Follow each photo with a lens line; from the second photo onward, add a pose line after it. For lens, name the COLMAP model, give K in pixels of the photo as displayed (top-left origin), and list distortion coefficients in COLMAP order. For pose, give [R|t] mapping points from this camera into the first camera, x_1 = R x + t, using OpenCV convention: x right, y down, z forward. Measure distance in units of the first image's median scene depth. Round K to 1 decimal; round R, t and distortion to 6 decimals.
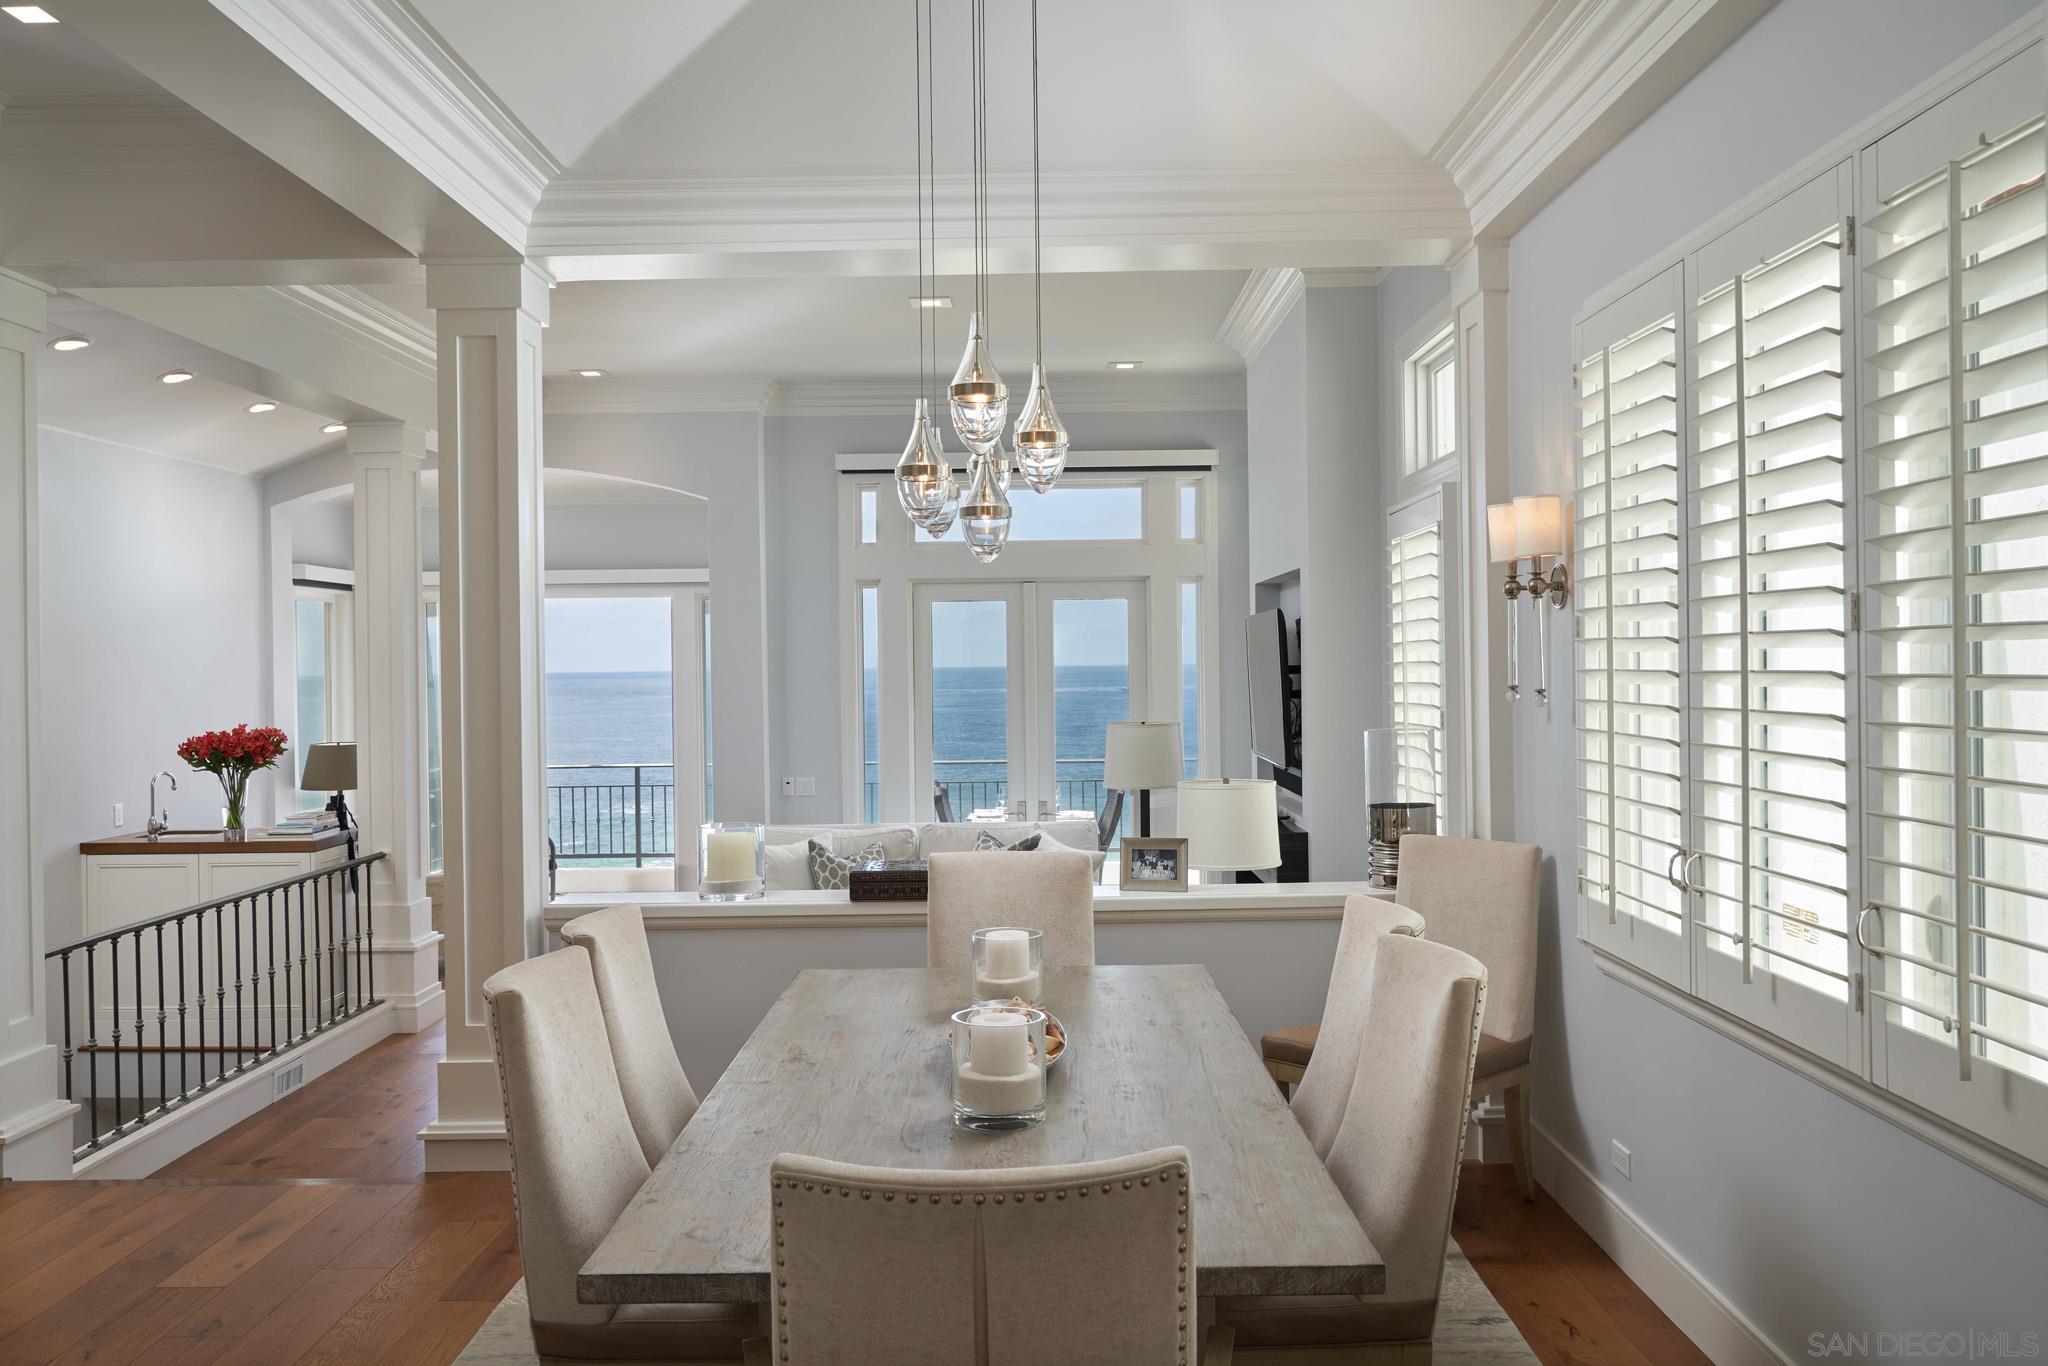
lens RADIAL K [[1605.9, 0, 1023.1], [0, 1605.9, 685.7], [0, 0, 1]] dist [0.049692, -0.002457]
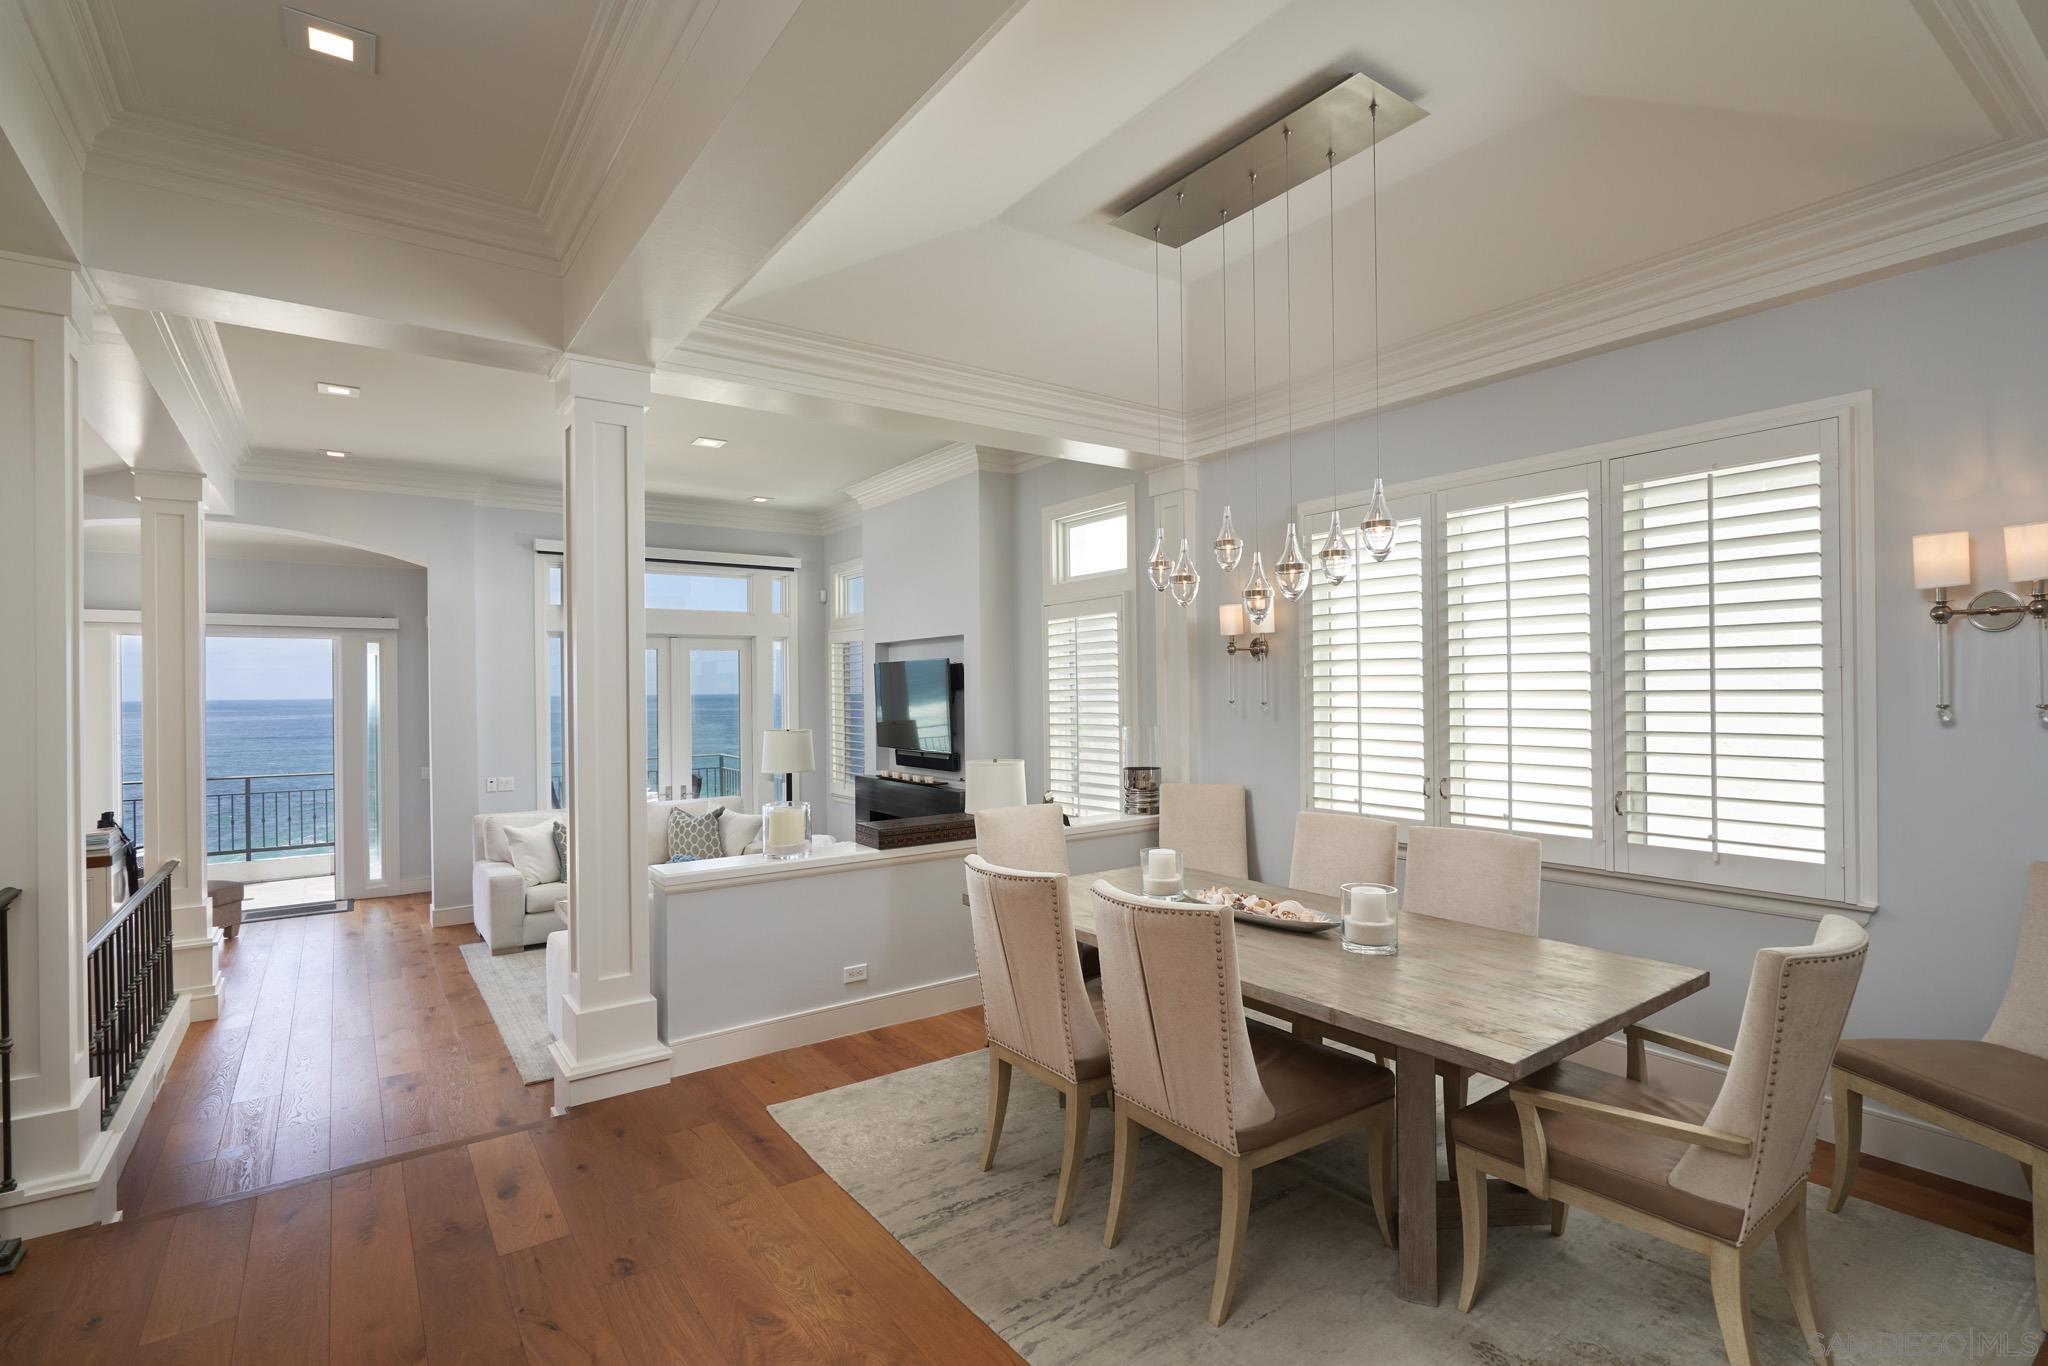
lens RADIAL K [[947.1, 0, 1017.7], [0, 947.1, 692.1], [0, 0, 1]] dist [-0.002525, 0.000774]
pose [[0.813471, 0.003172, 0.581597, -0.246252], [0.007836, 0.999835, -0.016413, 0.002598], [-0.581553, 0.017908, 0.813311, 0.112678]]
